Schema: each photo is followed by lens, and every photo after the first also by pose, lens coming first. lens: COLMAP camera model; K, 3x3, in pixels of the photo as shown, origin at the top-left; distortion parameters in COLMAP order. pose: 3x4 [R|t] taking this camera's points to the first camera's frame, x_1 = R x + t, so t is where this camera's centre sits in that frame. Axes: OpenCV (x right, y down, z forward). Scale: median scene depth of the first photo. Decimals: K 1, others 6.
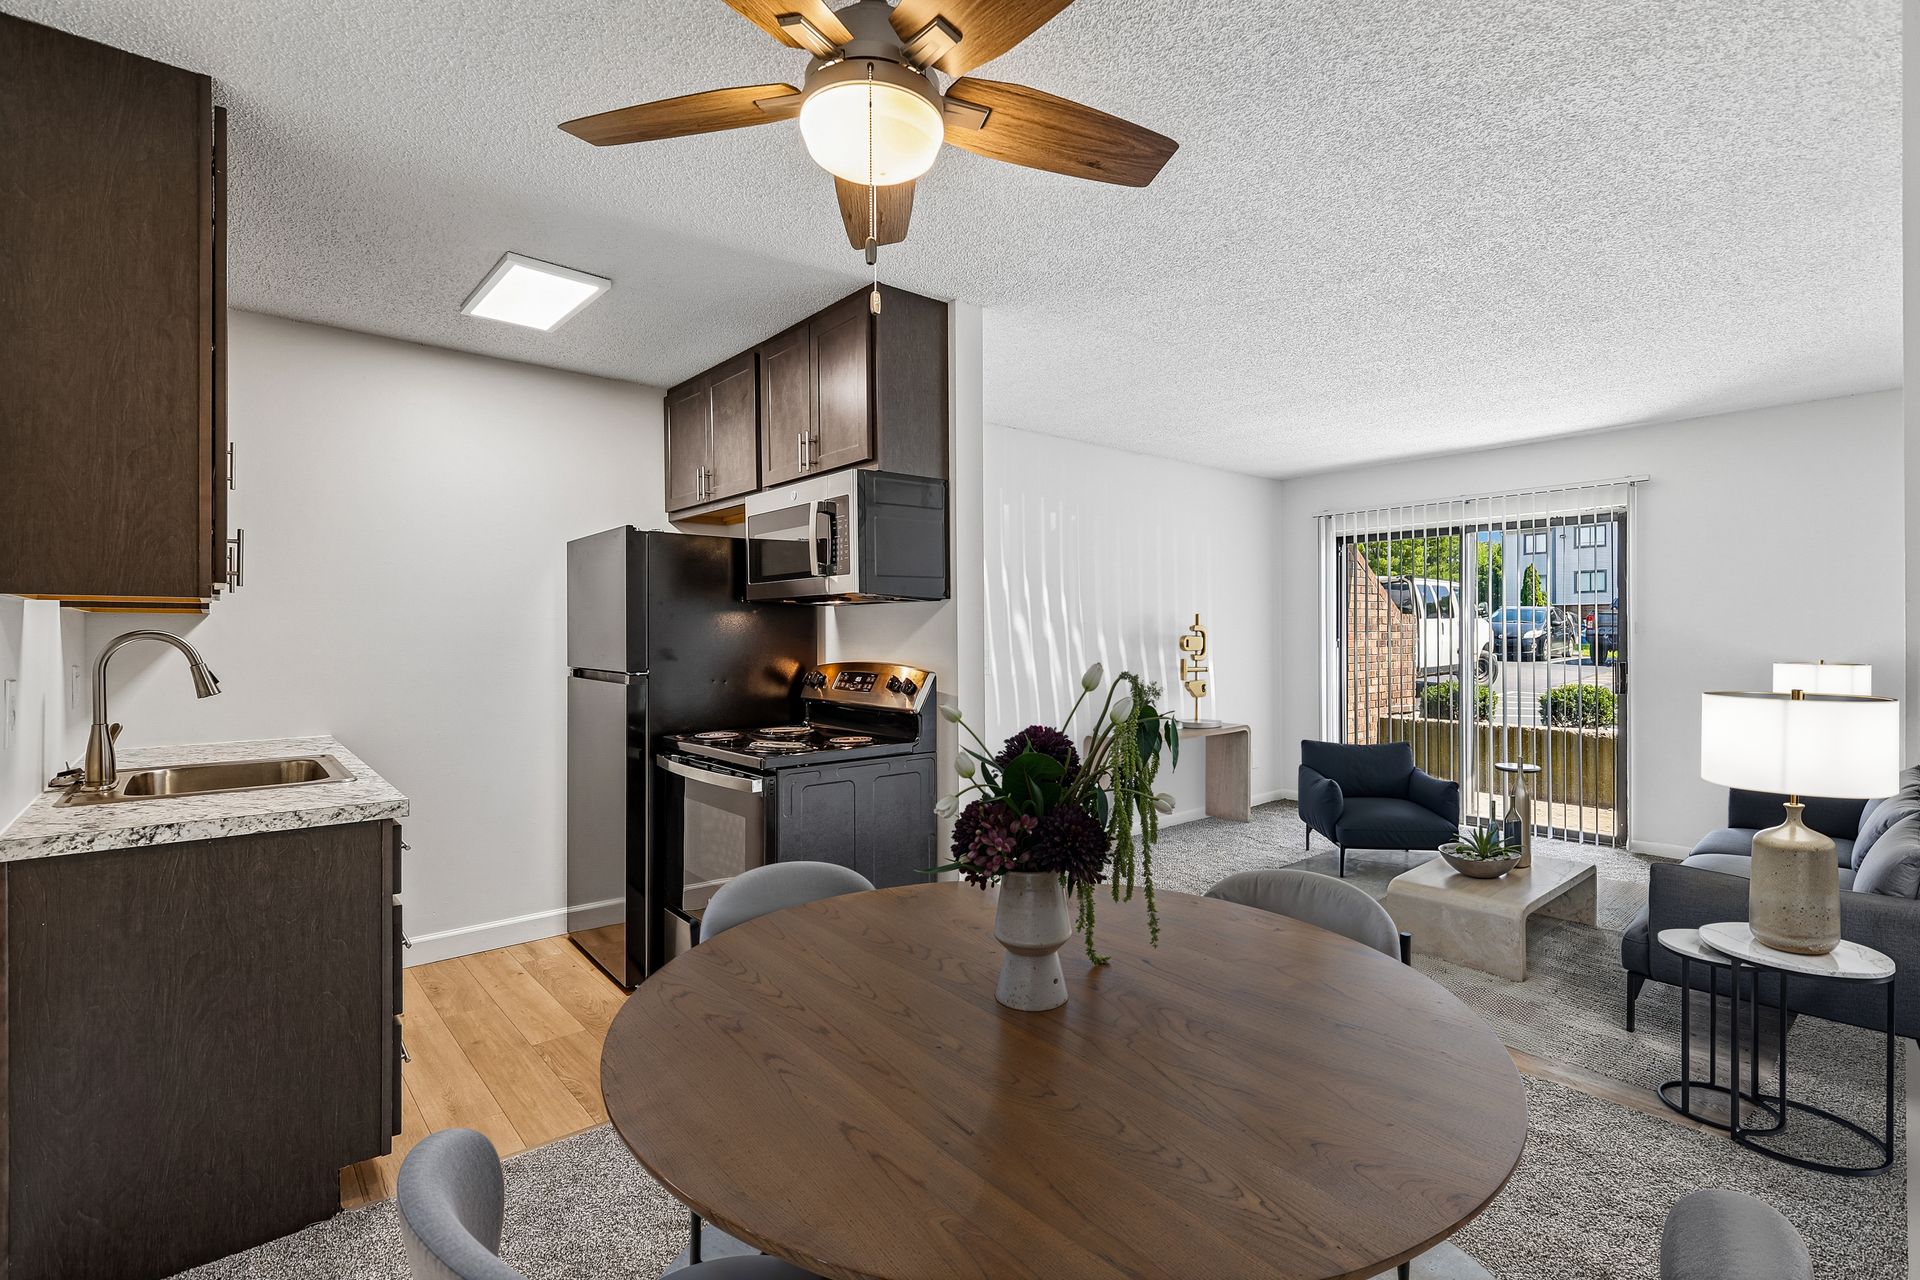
lens RADIAL K [[865.9, 0, 959.0], [0, 865.9, 637.5], [0, 0, 1]] dist [0.004066, 0.000415]
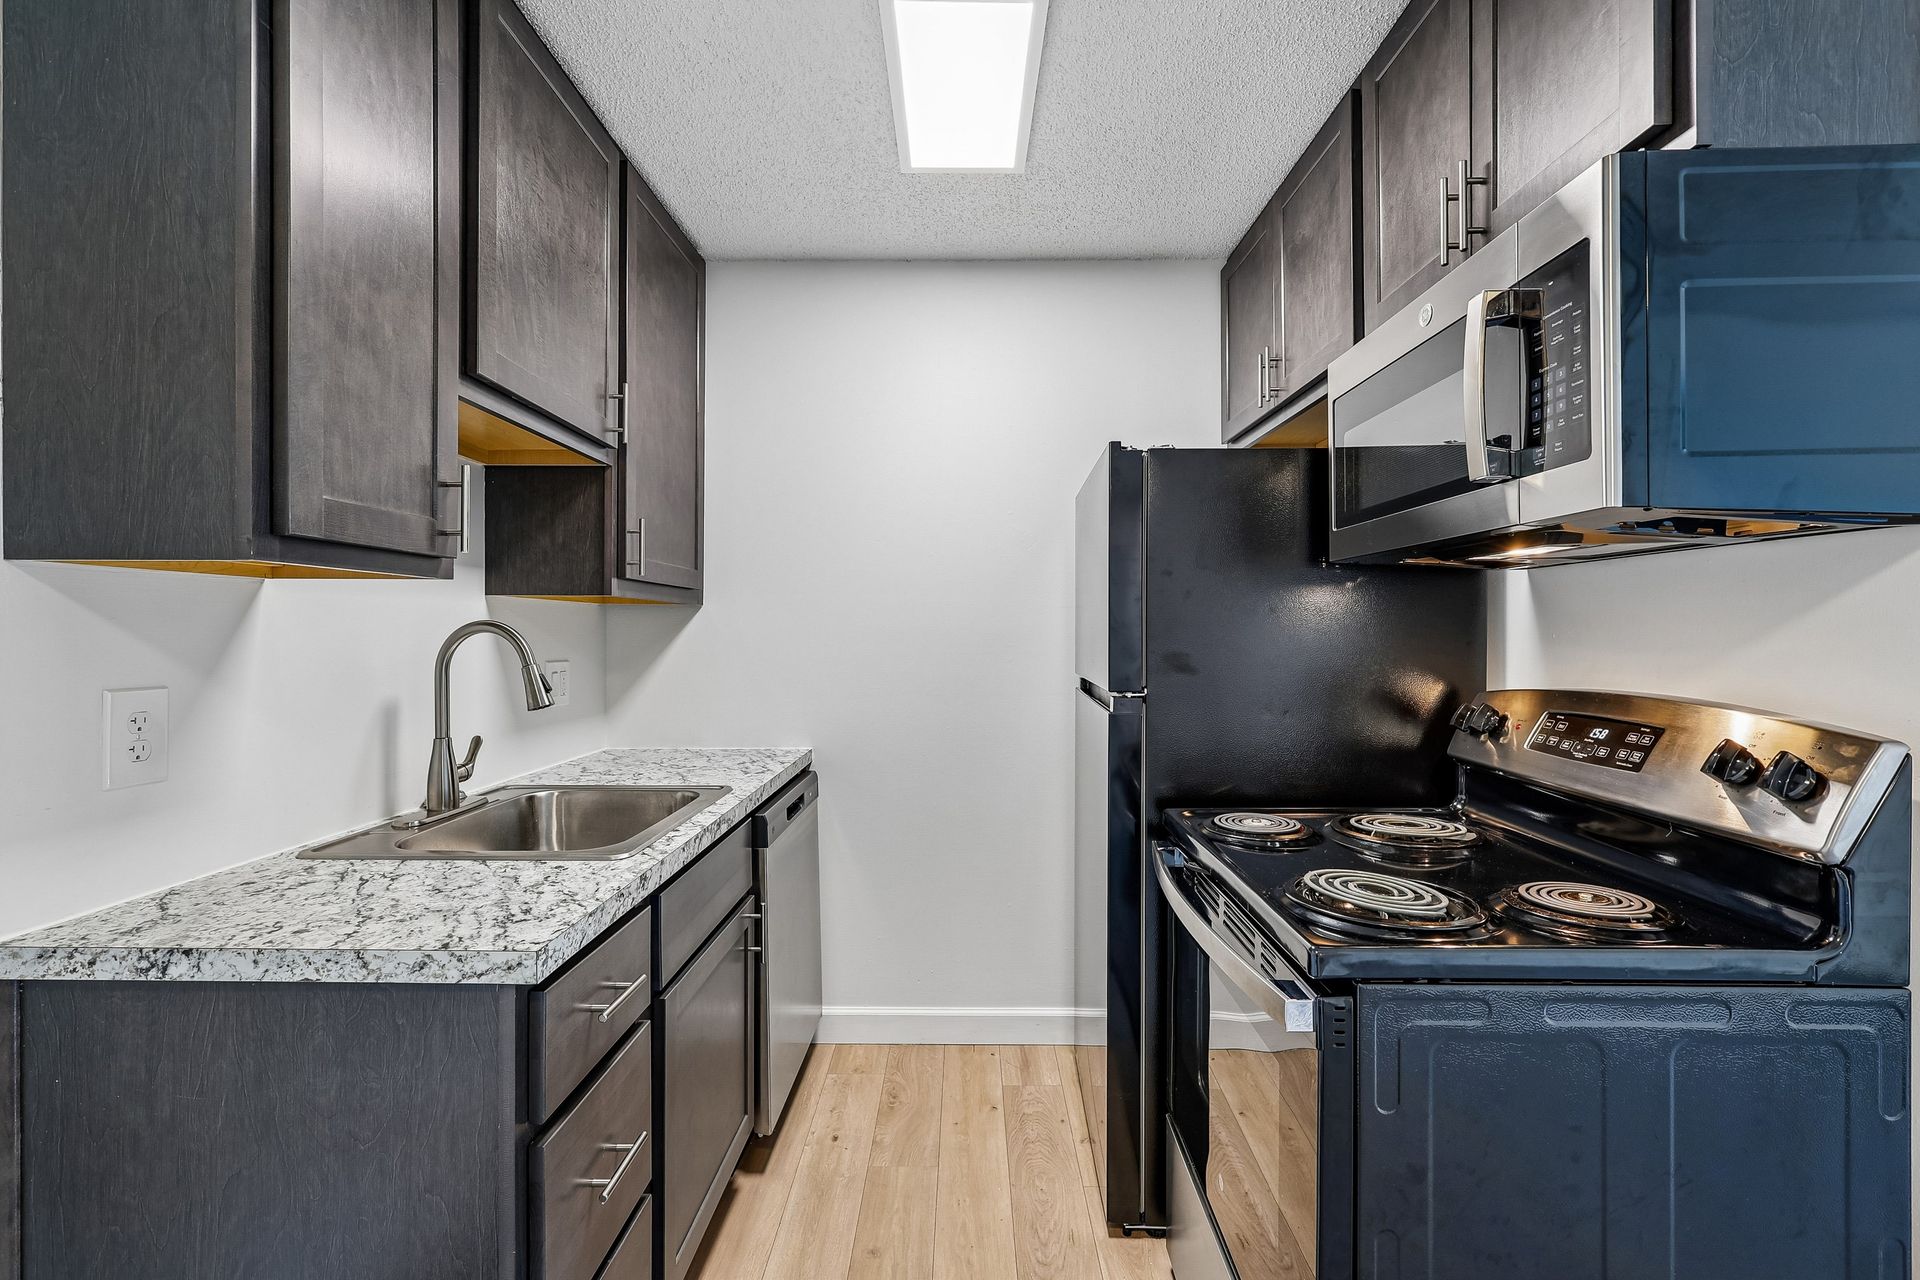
lens RADIAL K [[865.9, 0, 945.3], [0, 865.9, 634.7], [0, 0, 1]] dist [0.004066, 0.000415]
pose [[0.749264, 0.005828, -0.662246, -0.082588], [-0.004438, 0.999983, 0.003778, -0.000169], [0.662256, 0.000108, 0.749277, 0.521456]]
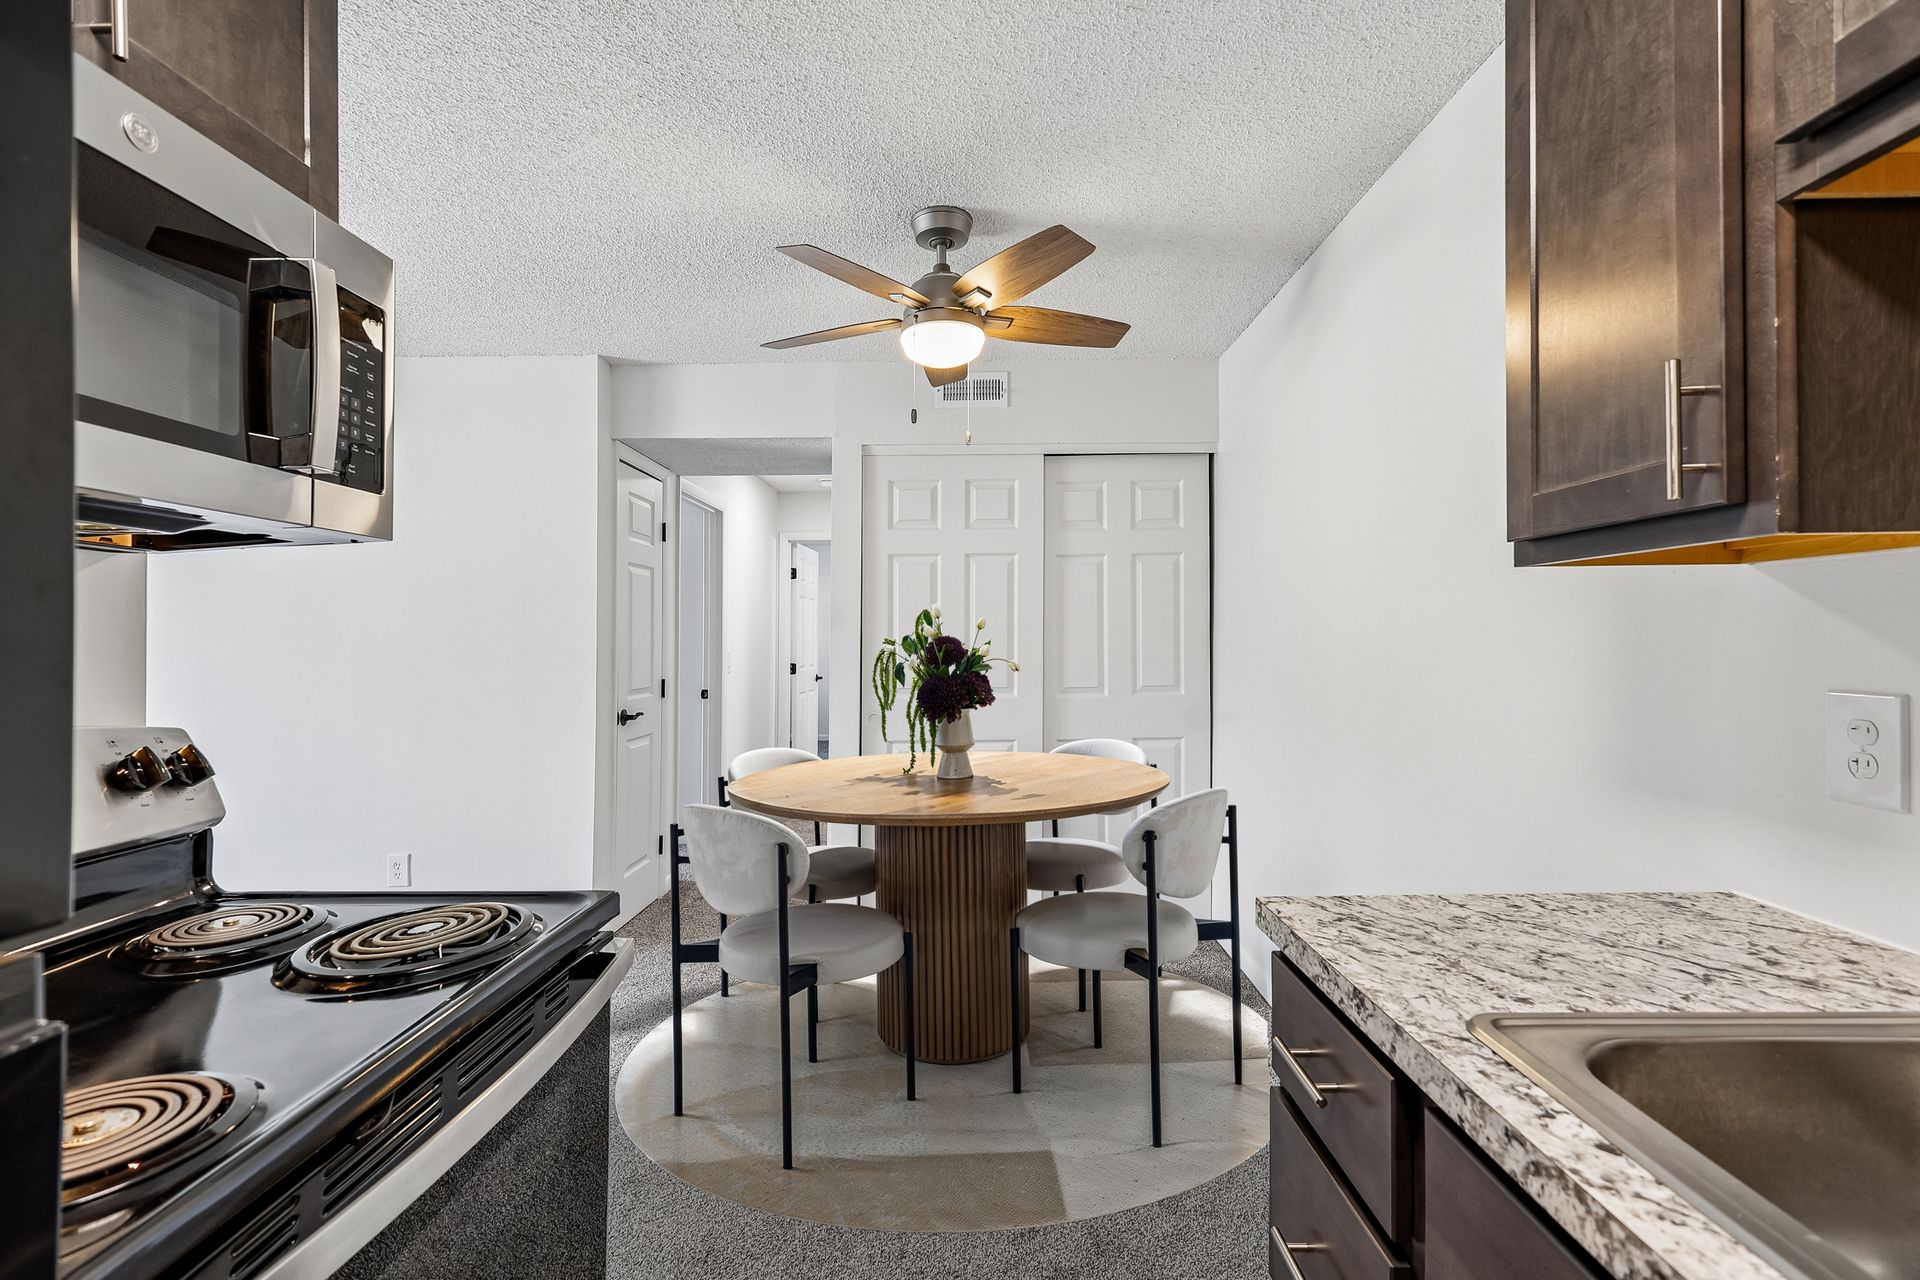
lens RADIAL K [[865.9, 0, 959.0], [0, 865.9, 638.6], [0, 0, 1]] dist [0.004066, 0.000415]
pose [[-0.760886, 0.012733, 0.648760, -0.567832], [0.012648, 0.999909, -0.004791, 0.005023], [-0.648762, 0.004559, -0.760978, 1.049046]]
